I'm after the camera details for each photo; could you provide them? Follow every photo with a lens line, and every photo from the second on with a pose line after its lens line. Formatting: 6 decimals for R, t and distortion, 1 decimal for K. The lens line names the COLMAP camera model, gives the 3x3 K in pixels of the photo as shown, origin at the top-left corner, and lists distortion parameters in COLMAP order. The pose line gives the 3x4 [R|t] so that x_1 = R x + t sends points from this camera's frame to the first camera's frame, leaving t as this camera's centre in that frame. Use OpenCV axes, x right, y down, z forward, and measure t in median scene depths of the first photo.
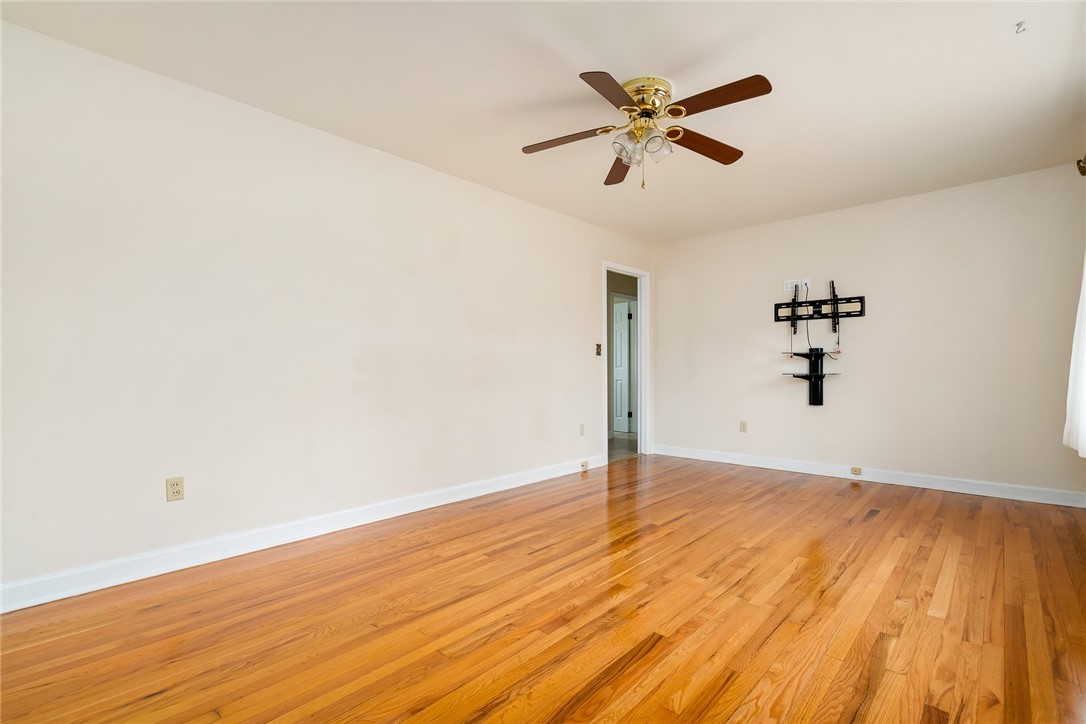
lens RADIAL K [[493.6, 0, 543.1], [0, 493.6, 366.1], [0, 0, 1]] dist [-0.002371, 0.001288]
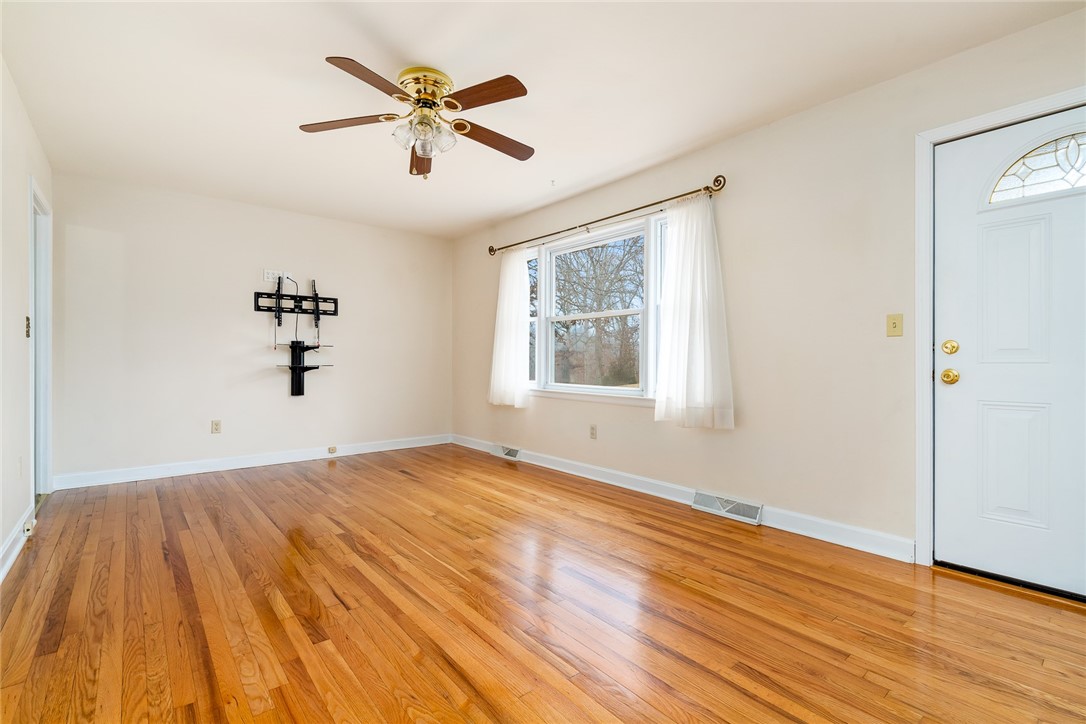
lens RADIAL K [[493.6, 0, 534.3], [0, 493.6, 358.9], [0, 0, 1]] dist [-0.002371, 0.001288]
pose [[0.140185, 0.007606, 0.990096, -0.443029], [-0.007676, 0.999949, -0.006595, 0.004963], [-0.990096, -0.006676, 0.140237, 0.380959]]
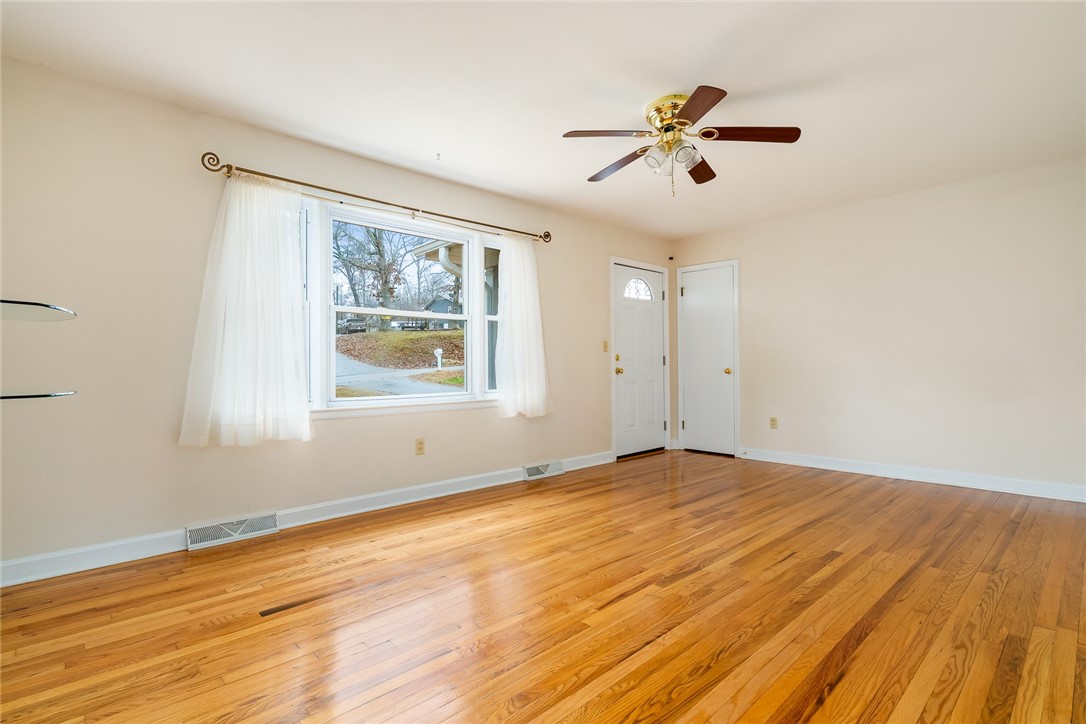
lens RADIAL K [[524.0, 0, 535.1], [0, 524.0, 361.7], [0, 0, 1]] dist [0.000004, 0.002534]
pose [[-0.996751, 0.010980, 0.079795, 0.244263], [0.010300, 0.999907, -0.008928, 0.003545], [-0.079885, -0.008077, -0.996771, 1.273396]]
